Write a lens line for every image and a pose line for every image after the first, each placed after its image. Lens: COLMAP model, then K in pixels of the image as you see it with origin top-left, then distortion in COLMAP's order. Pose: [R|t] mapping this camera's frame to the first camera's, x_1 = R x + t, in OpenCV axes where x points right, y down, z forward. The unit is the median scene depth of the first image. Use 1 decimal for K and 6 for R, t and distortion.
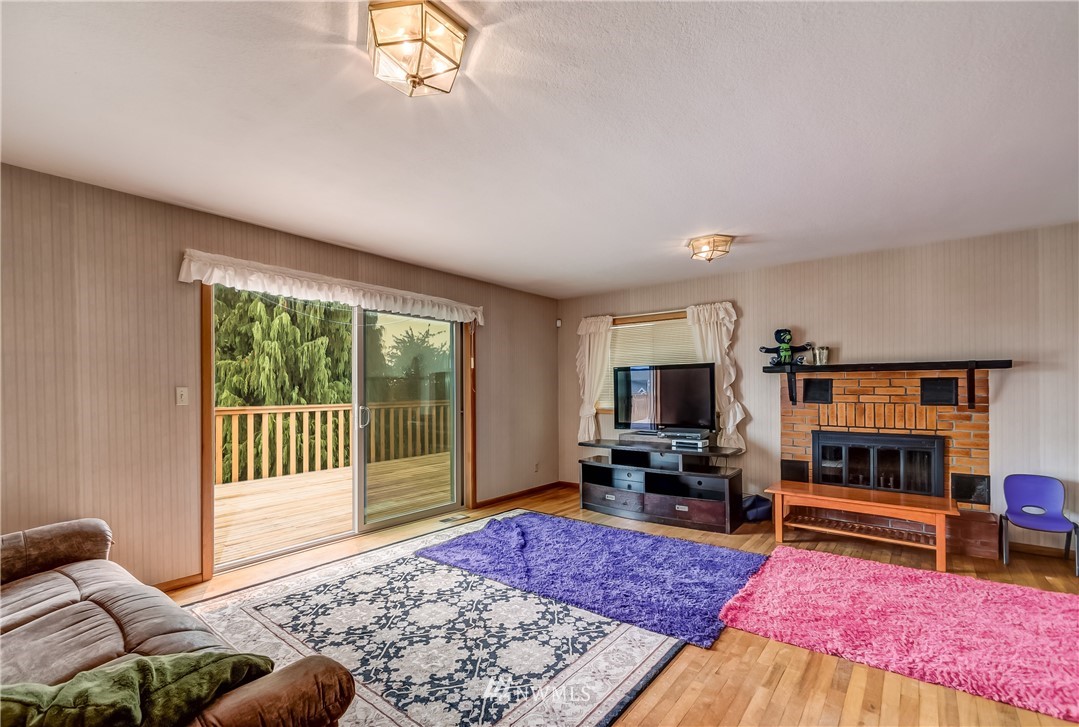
lens RADIAL K [[472.5, 0, 542.8], [0, 472.5, 379.6], [0, 0, 1]] dist [0.014615, 0.000013]
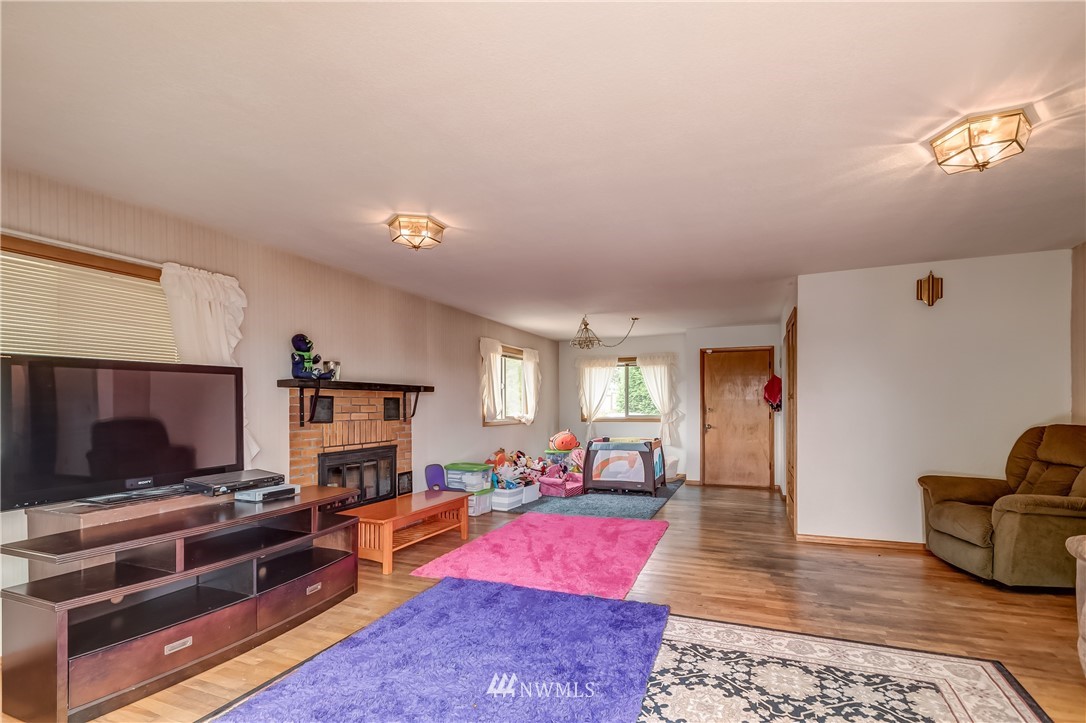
lens RADIAL K [[494.9, 0, 530.6], [0, 494.9, 402.2], [0, 0, 1]] dist [0.000675, -0.000091]
pose [[-0.234642, 0.008659, 0.972043, -0.531997], [-0.012472, 0.999851, -0.011917, 0.019825], [-0.972002, -0.014920, -0.234499, 1.033109]]
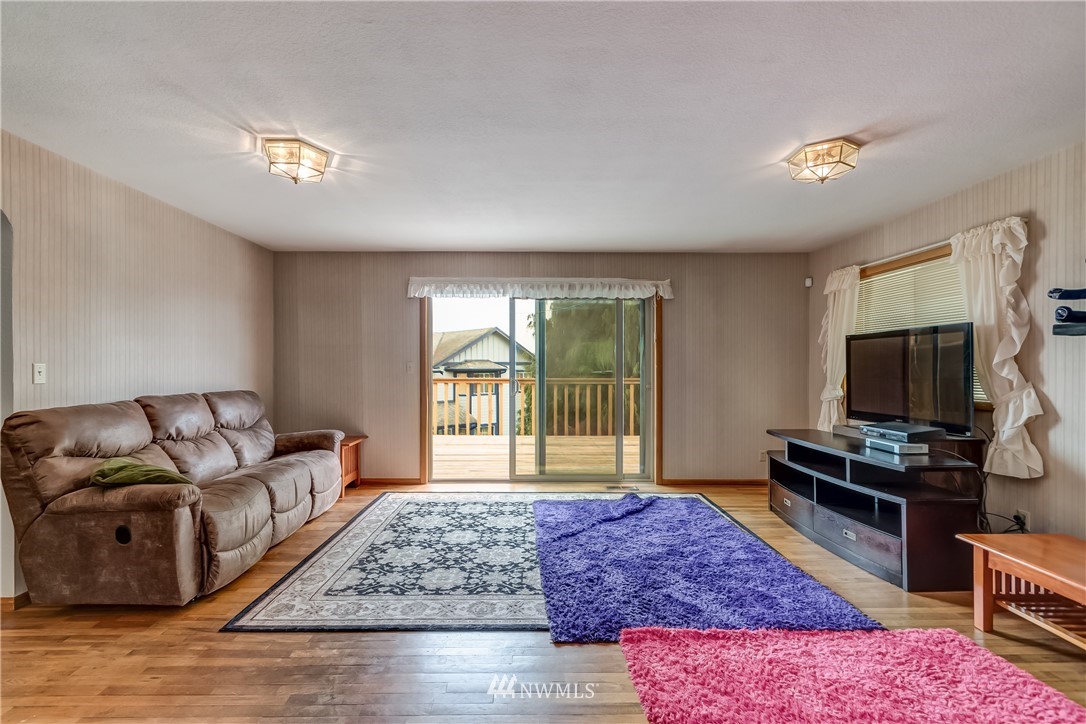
lens RADIAL K [[480.7, 0, 543.0], [0, 480.7, 362.0], [0, 0, 1]] dist [0.001063, 0.000220]
pose [[0.645437, -0.000163, -0.763814, 0.649272], [0.013353, 0.999850, 0.011070, 0.001686], [0.763697, -0.017344, 0.645342, 0.232548]]
